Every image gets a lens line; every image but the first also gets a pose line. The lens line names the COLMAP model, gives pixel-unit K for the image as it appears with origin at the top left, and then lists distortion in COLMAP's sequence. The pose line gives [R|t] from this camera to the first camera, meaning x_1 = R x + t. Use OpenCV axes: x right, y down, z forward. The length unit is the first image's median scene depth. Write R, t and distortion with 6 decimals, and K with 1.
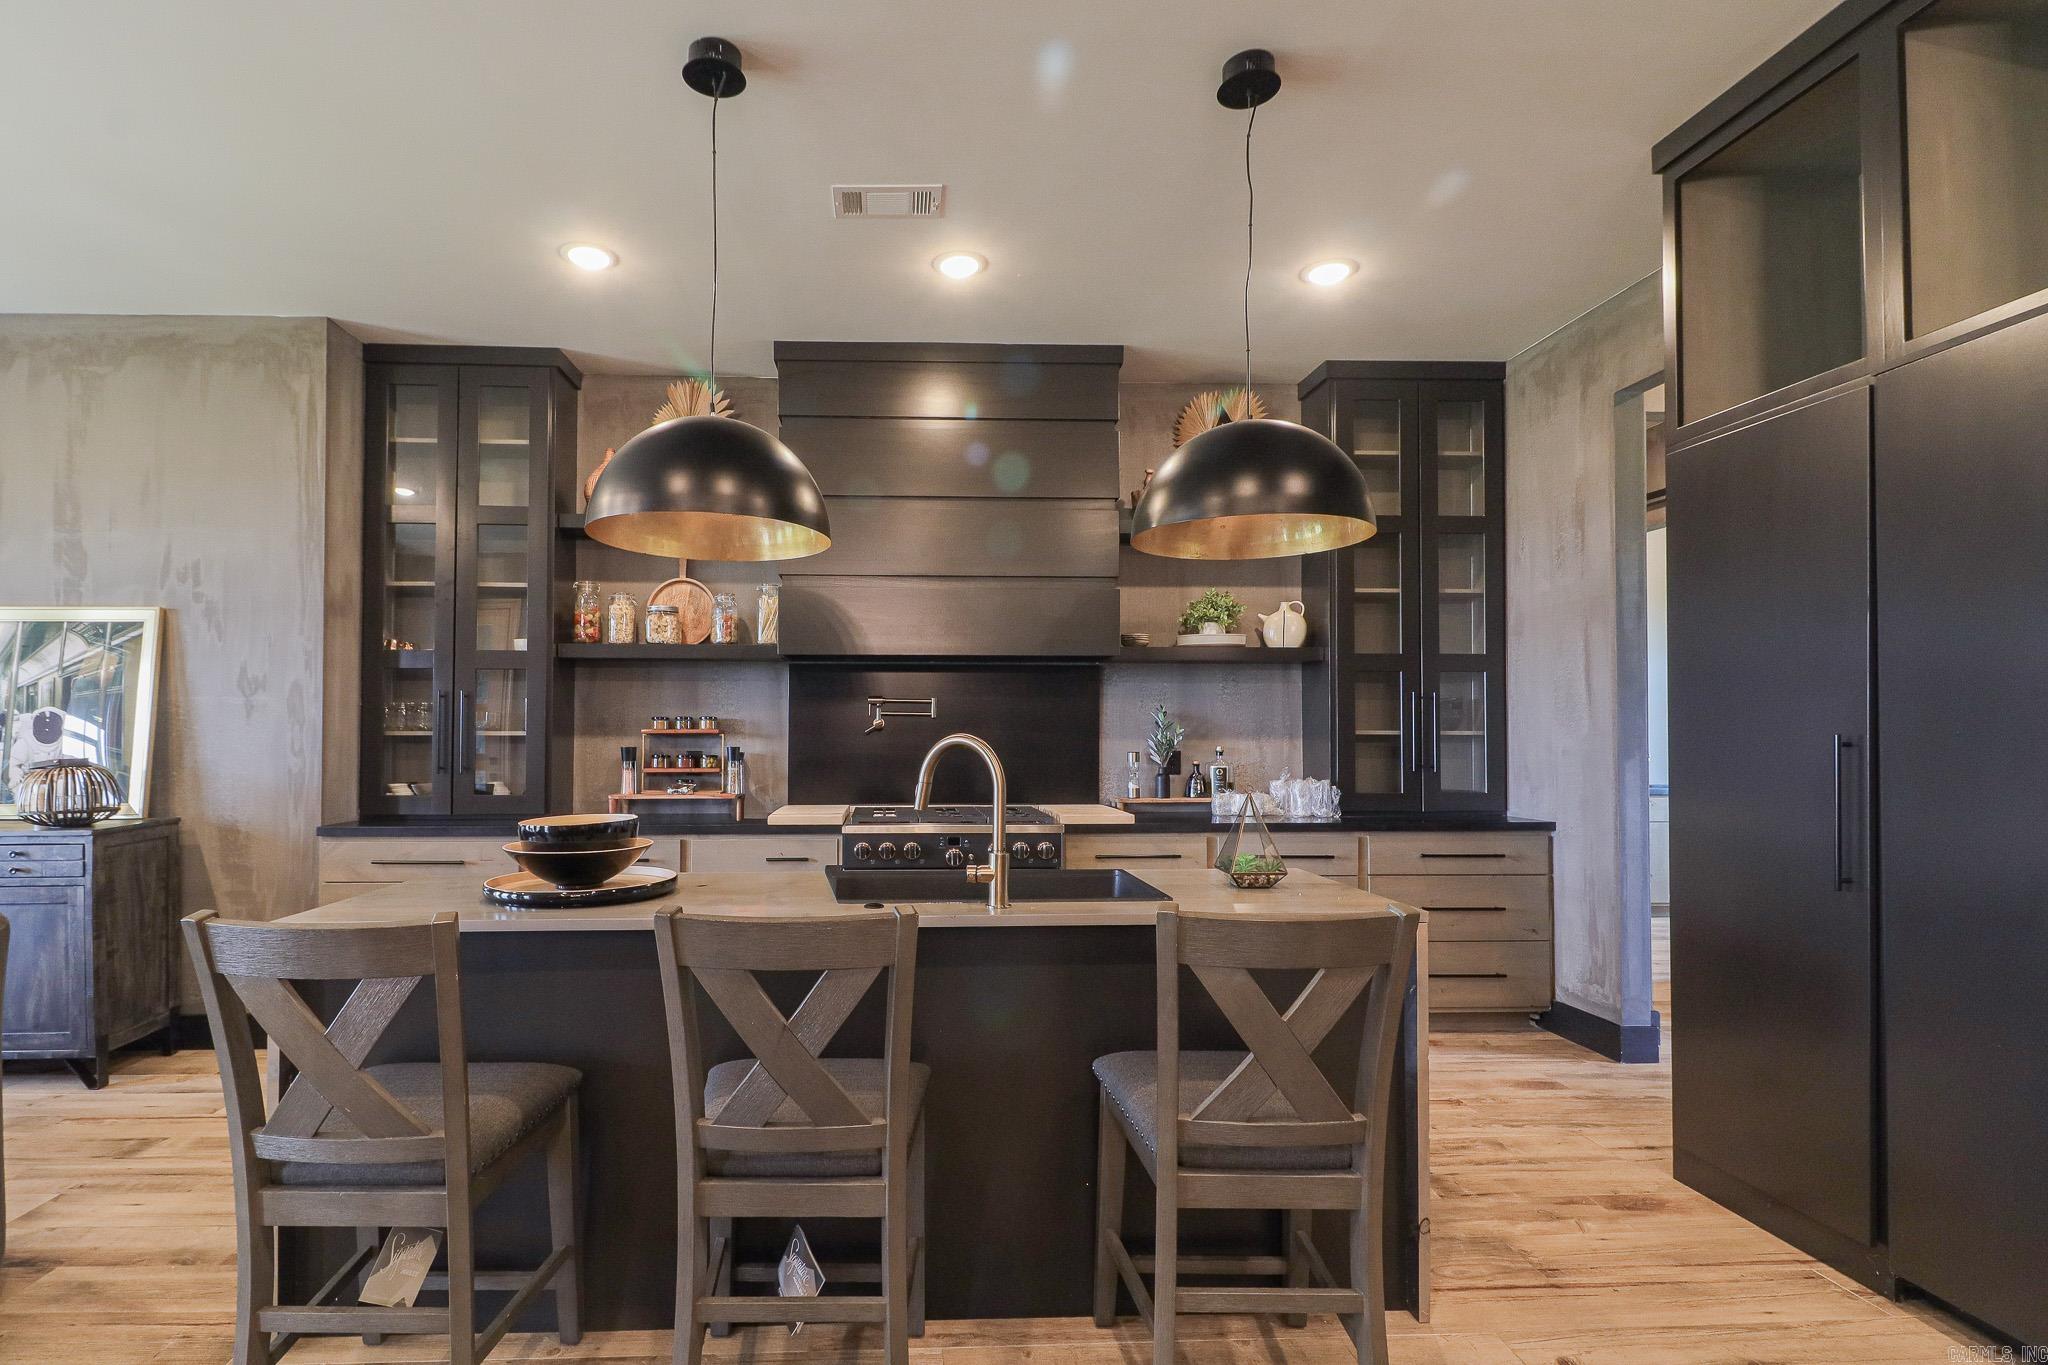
lens RADIAL K [[955.6, 0, 883.3], [0, 955.6, 715.9], [0, 0, 1]] dist [0.014083, -0.011099]
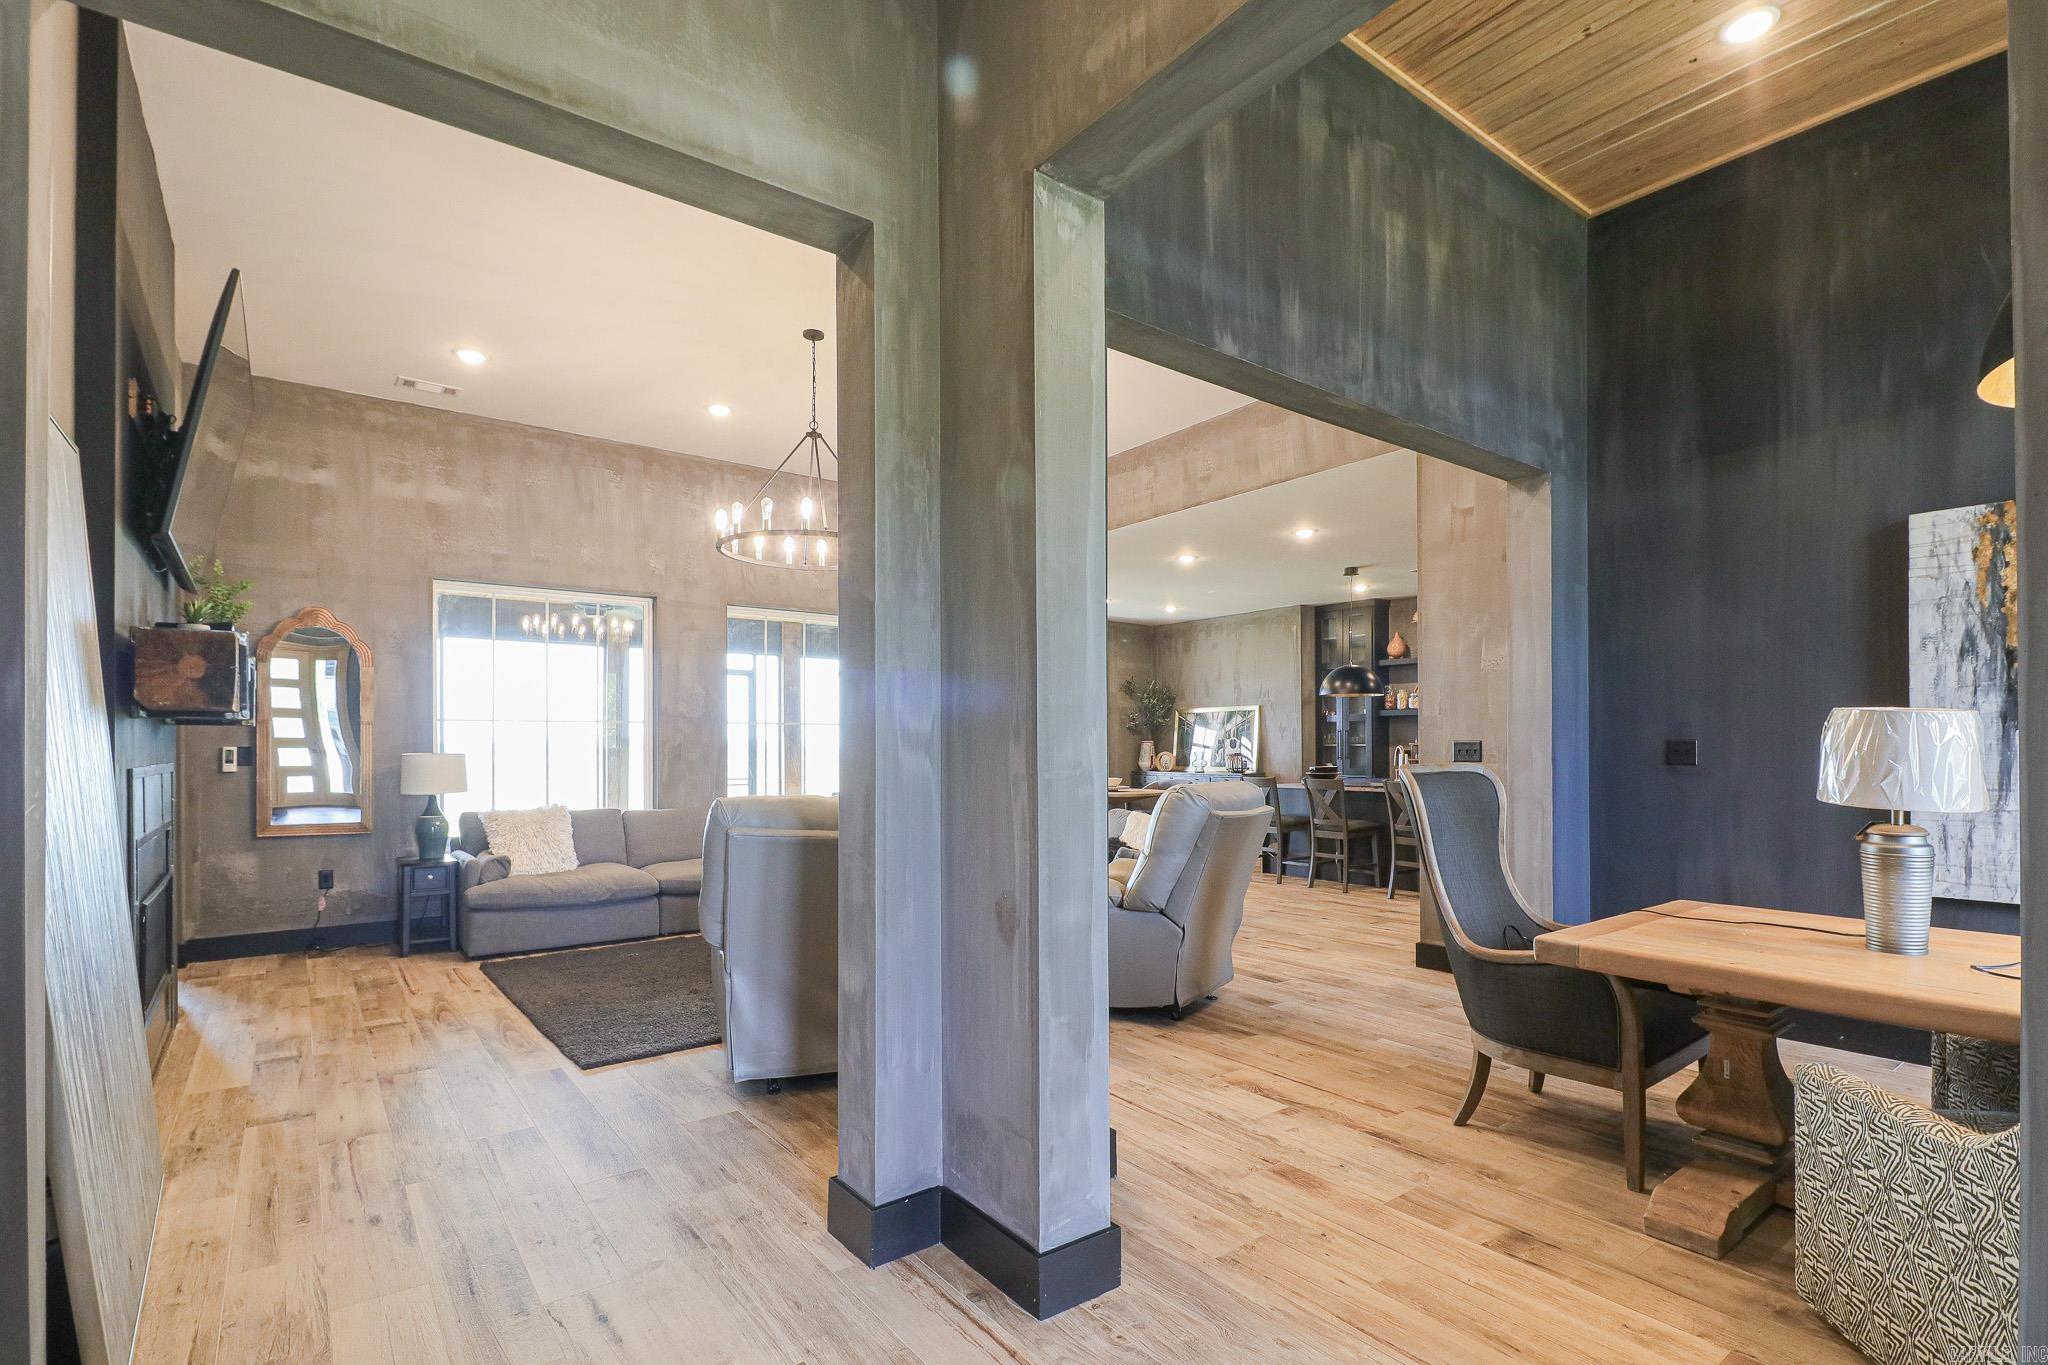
lens RADIAL K [[955.6, 0, 1044.4], [0, 955.6, 746.4], [0, 0, 1]] dist [0.014083, -0.011099]
pose [[0.580780, -0.005167, -0.814044, 1.363455], [0.027143, 0.999547, 0.013020, -0.038002], [0.813608, -0.029658, 0.580657, -1.369987]]
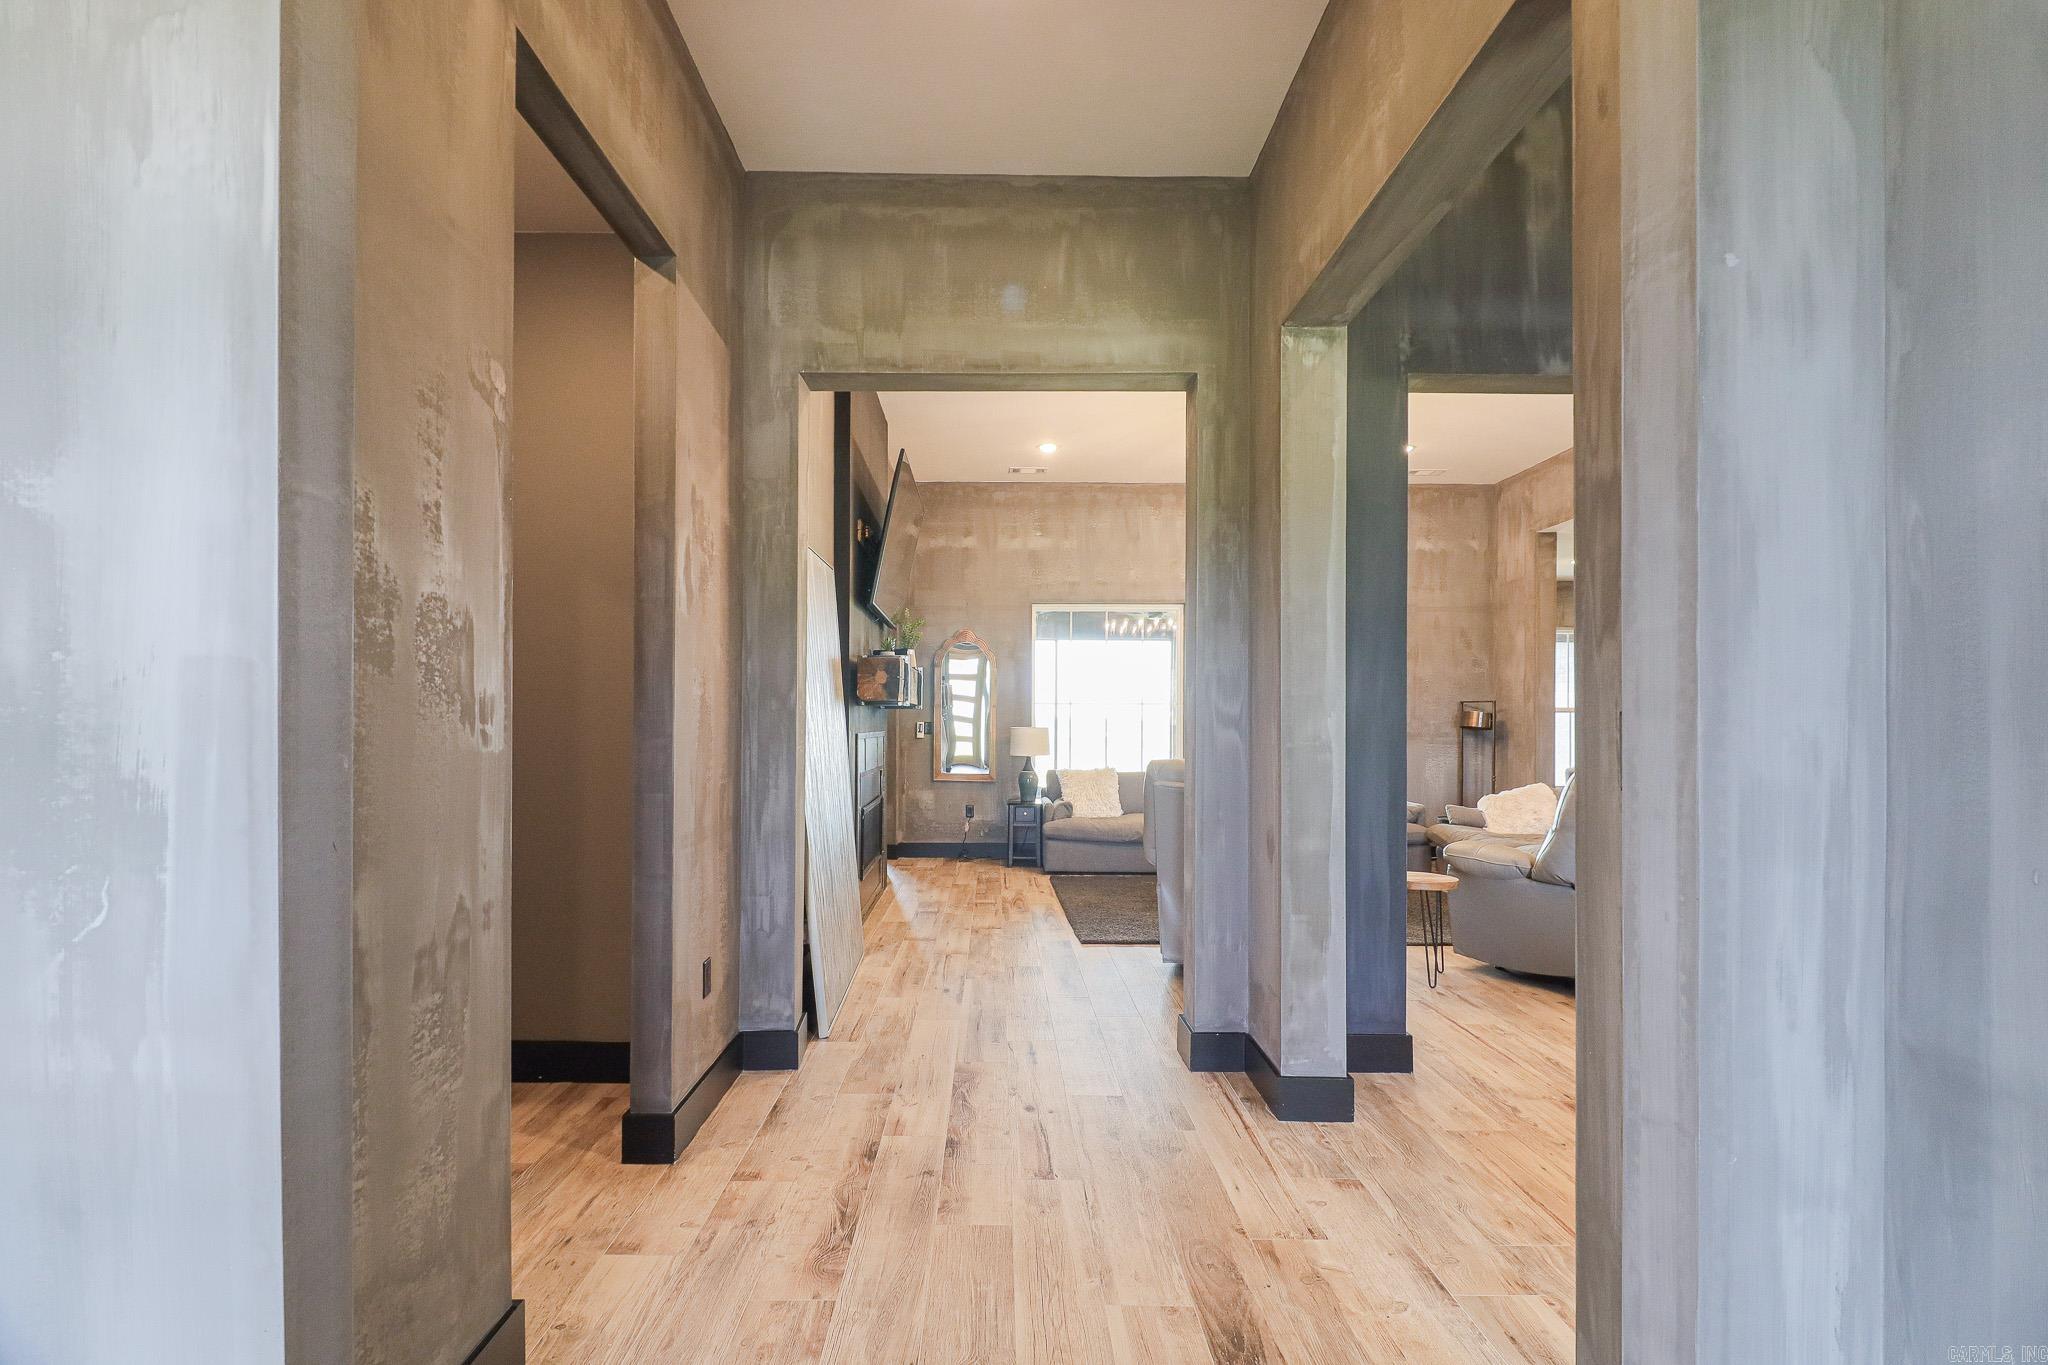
lens RADIAL K [[955.6, 0, 1039.8], [0, 955.6, 724.0], [0, 0, 1]] dist [0.014083, -0.011099]
pose [[0.000038, -0.003610, -0.999993, 1.724801], [0.022210, 0.999747, -0.003608, -0.032517], [0.999753, -0.022210, 0.000118, -1.248571]]
